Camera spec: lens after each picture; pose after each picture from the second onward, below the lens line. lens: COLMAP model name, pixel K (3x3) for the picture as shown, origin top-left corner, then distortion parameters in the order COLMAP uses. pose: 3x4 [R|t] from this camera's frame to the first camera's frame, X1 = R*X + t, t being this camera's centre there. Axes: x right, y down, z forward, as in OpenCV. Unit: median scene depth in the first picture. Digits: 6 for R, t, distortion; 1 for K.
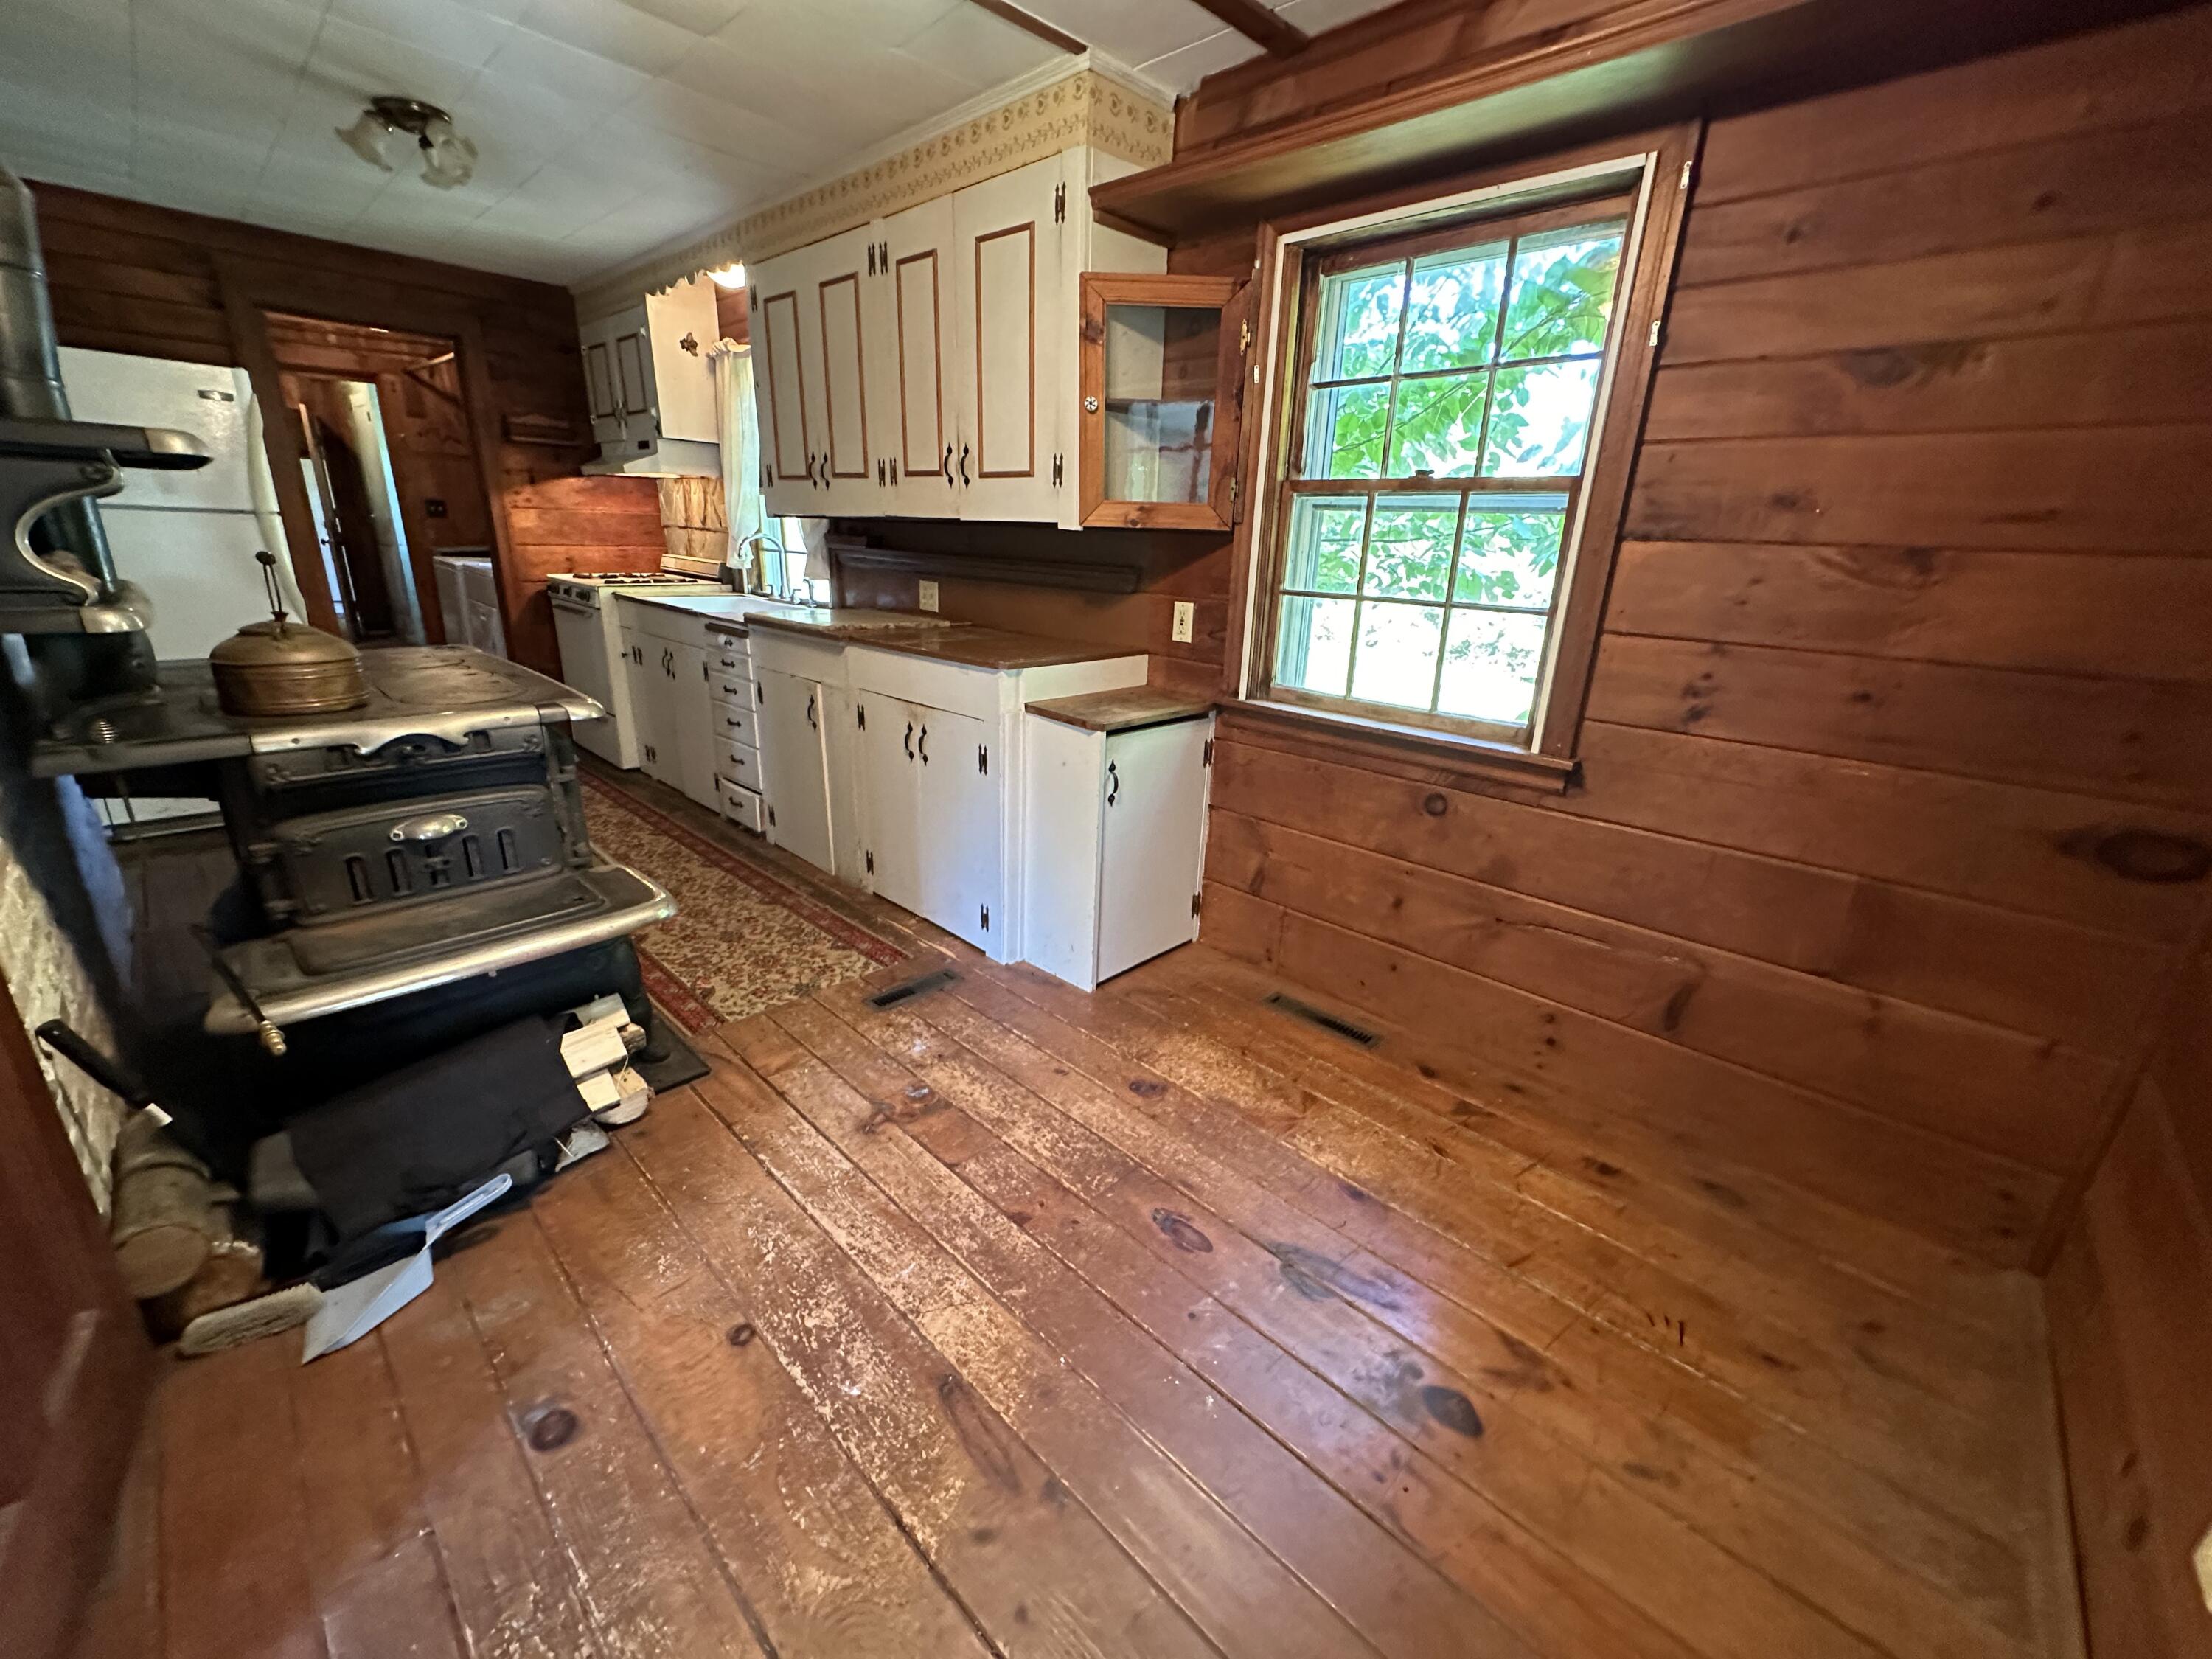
lens RADIAL K [[883.3, 0, 1107.0], [0, 883.3, 827.6], [0, 0, 1]] dist [-0.000106, -0.000375]
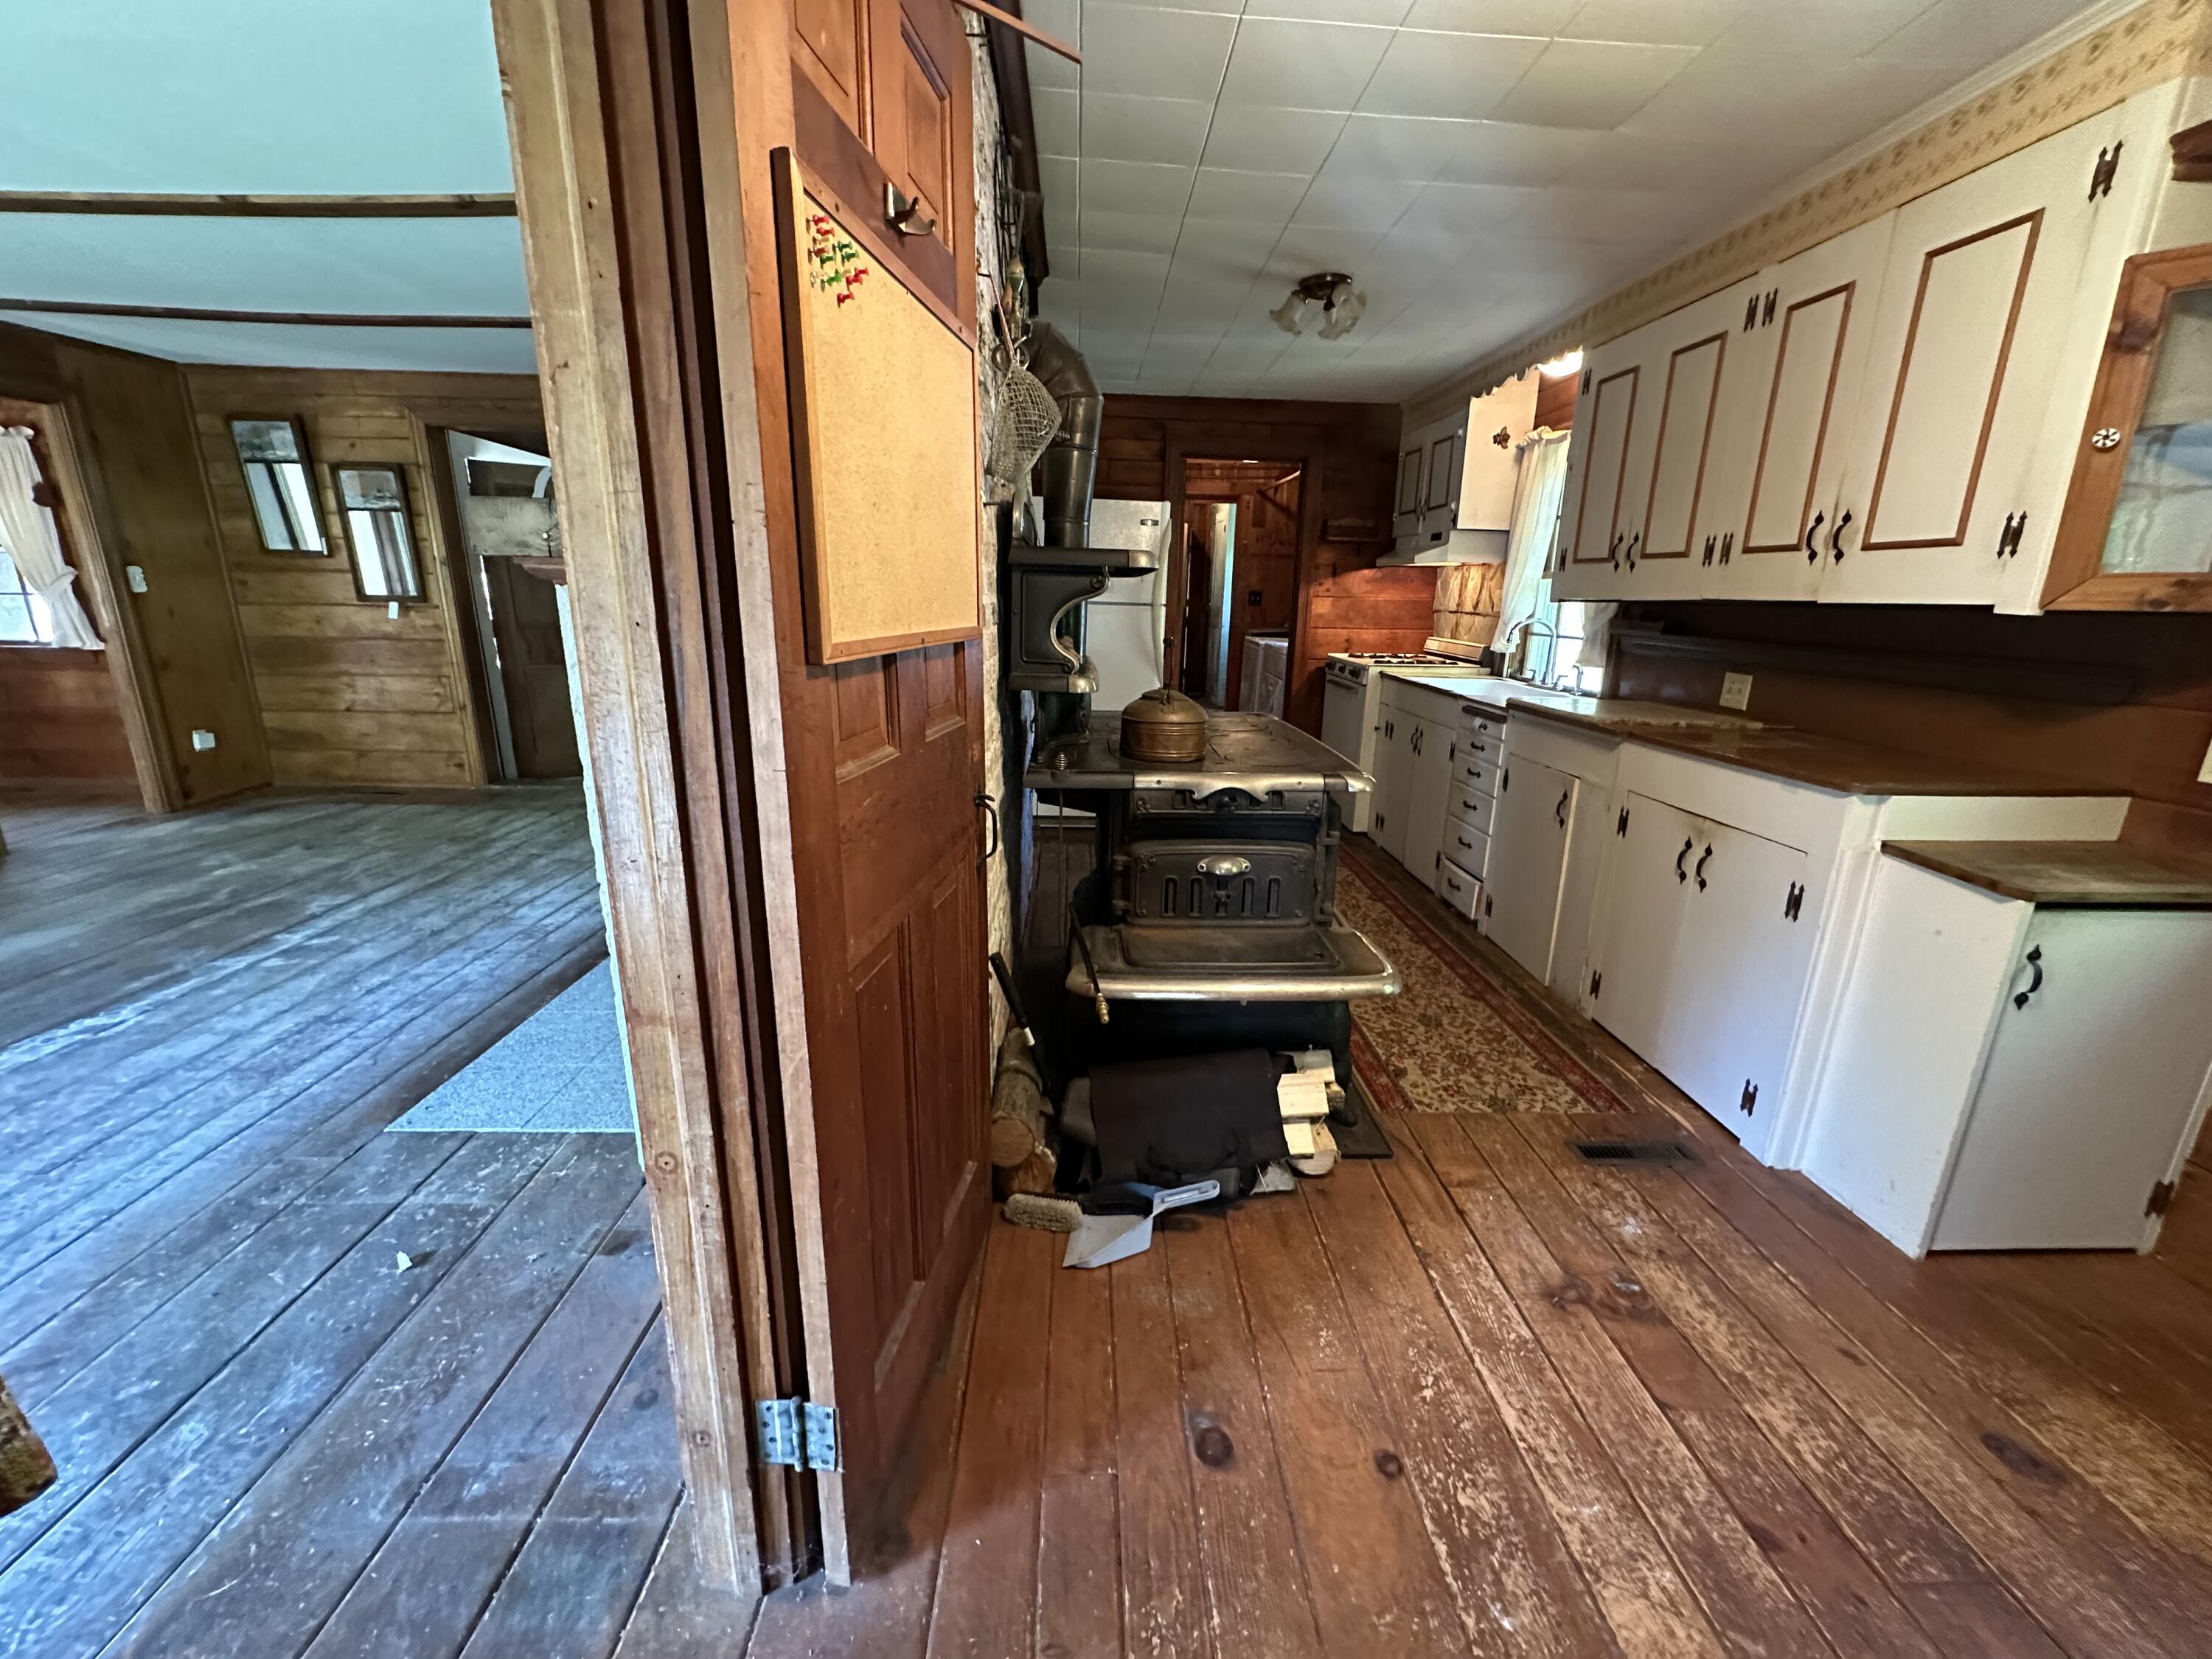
lens RADIAL K [[883.3, 0, 1104.7], [0, 883.3, 827.7], [0, 0, 1]] dist [-0.000106, -0.000375]
pose [[0.716941, 0.157734, -0.679054, -0.059798], [-0.214472, 0.976730, 0.000442, -0.010903], [0.663323, 0.145321, 0.734088, 0.010630]]
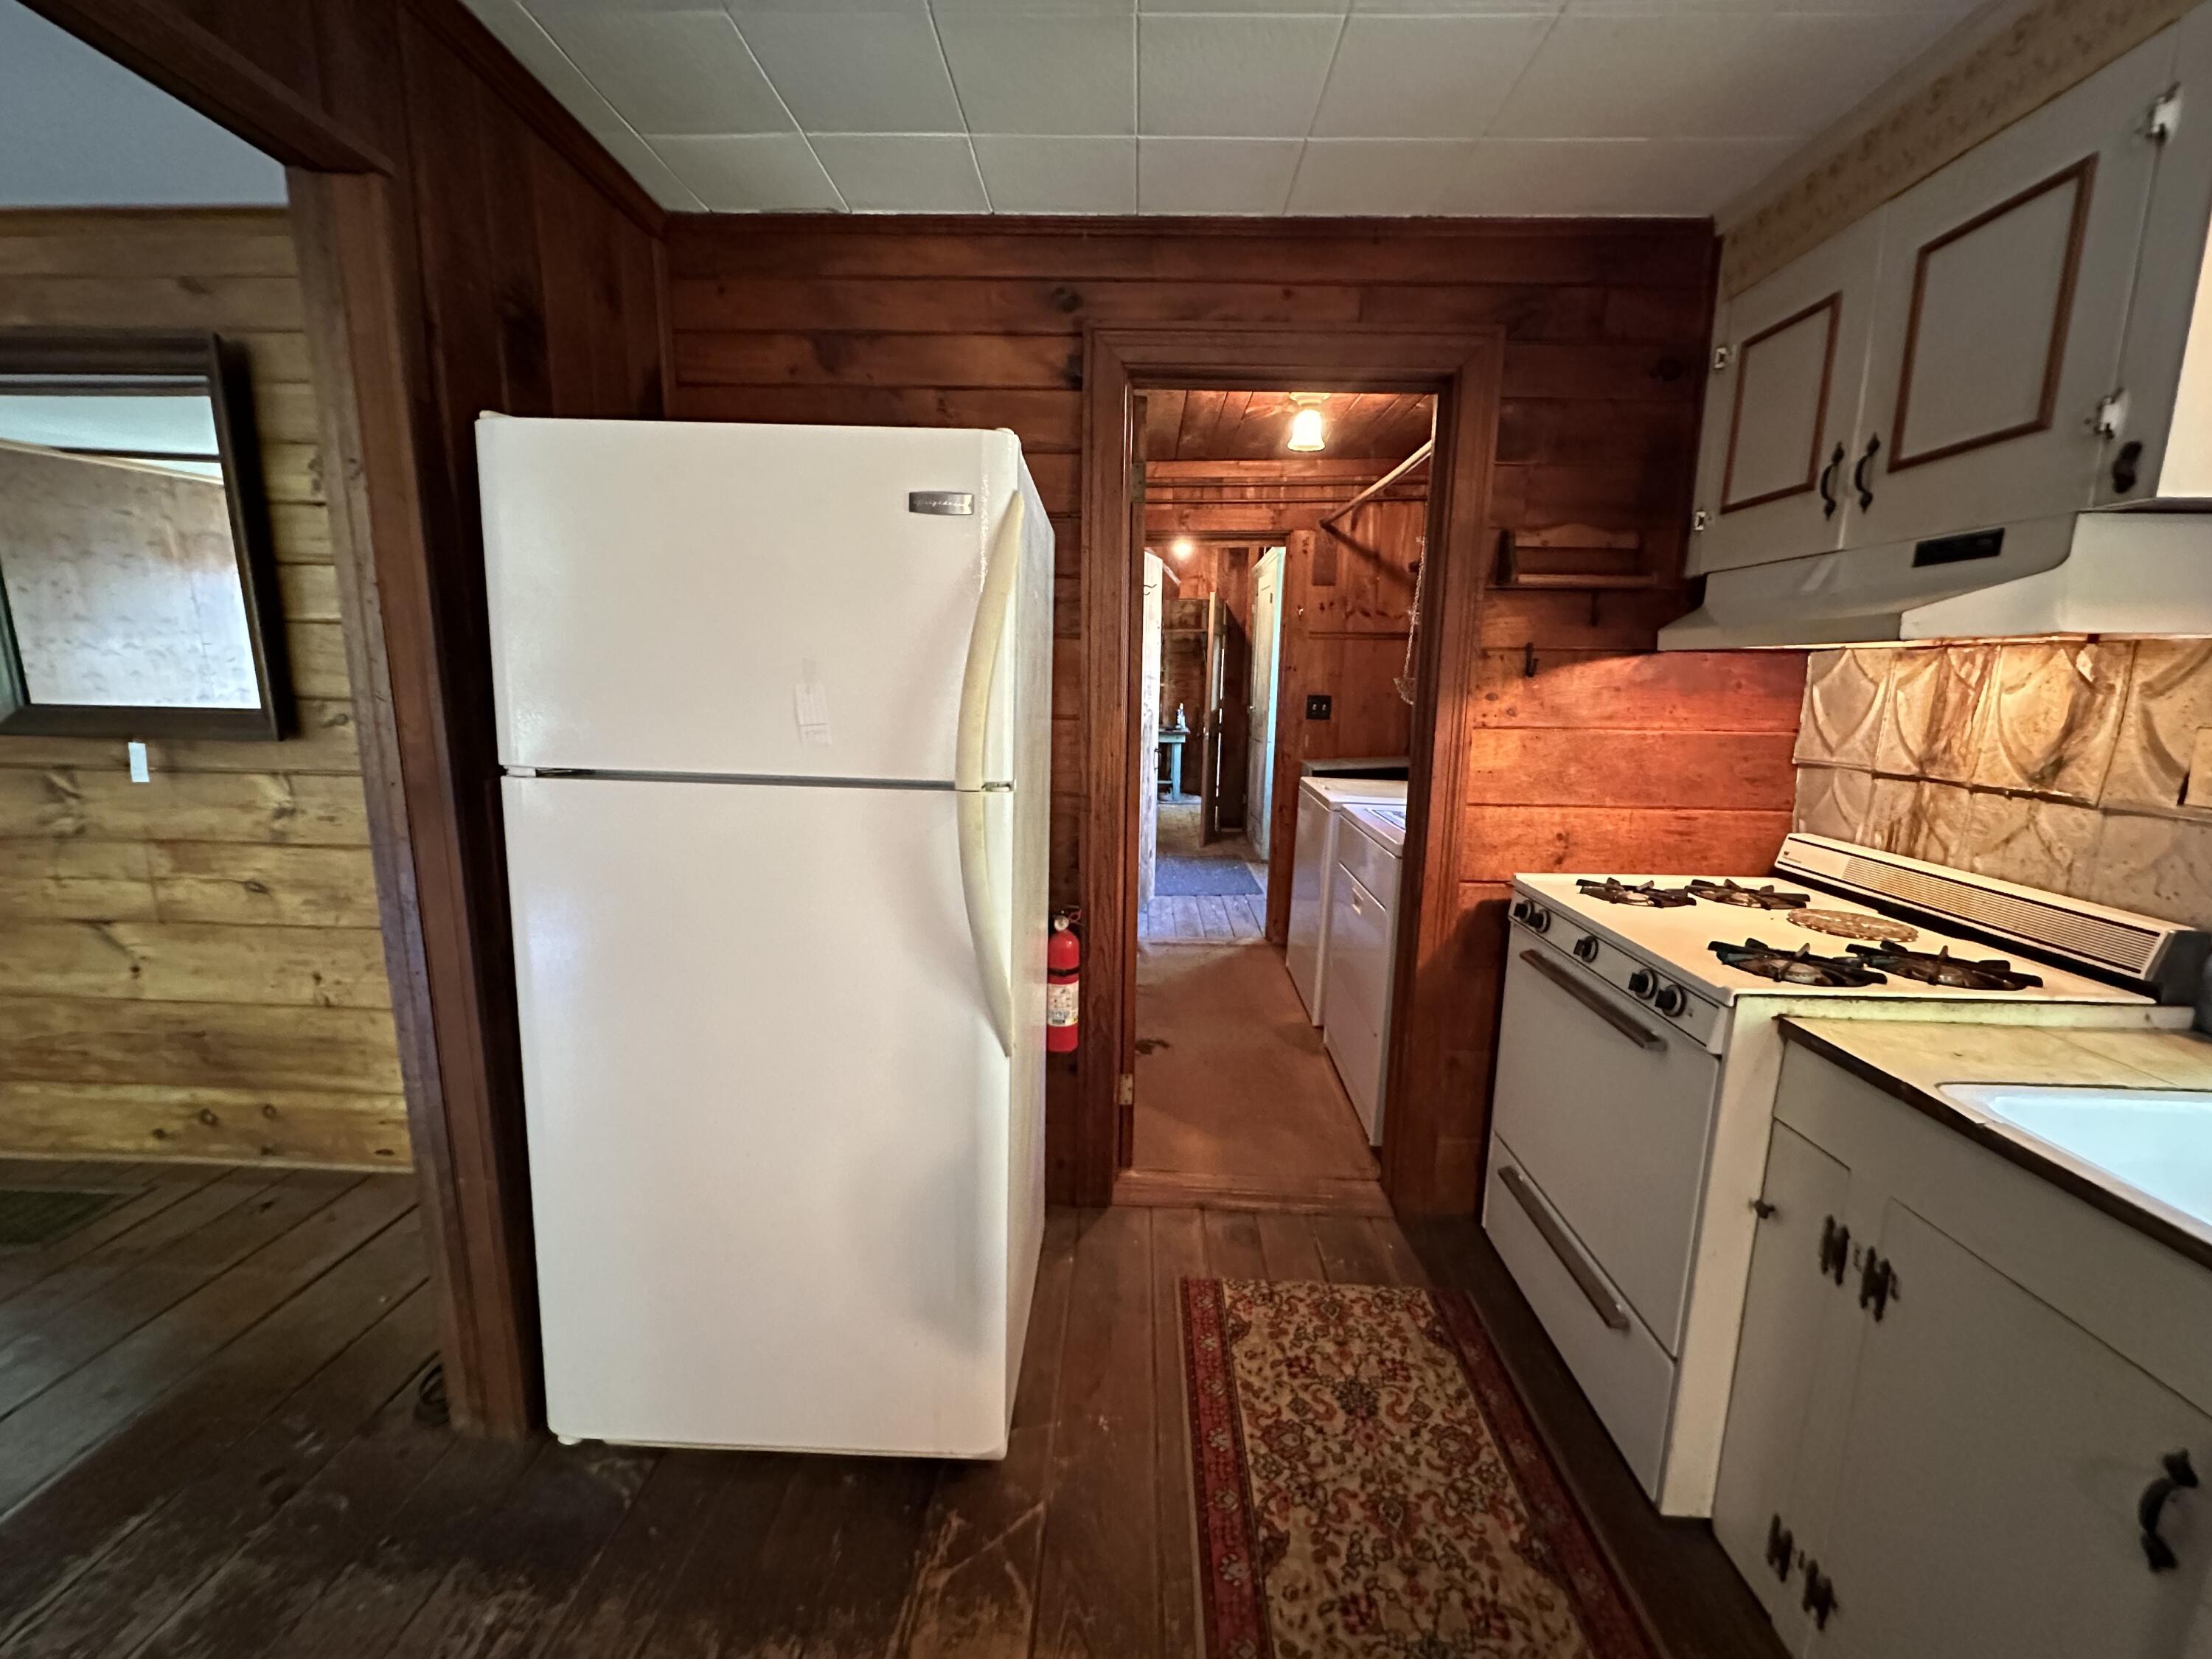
lens RADIAL K [[883.3, 0, 1104.0], [0, 883.3, 830.3], [0, 0, 1]] dist [-0.000106, -0.000375]
pose [[0.666612, 0.100893, -0.738545, -0.854580], [-0.227300, 0.971122, -0.072496, -0.436741], [0.709904, 0.216198, 0.670295, 1.062519]]
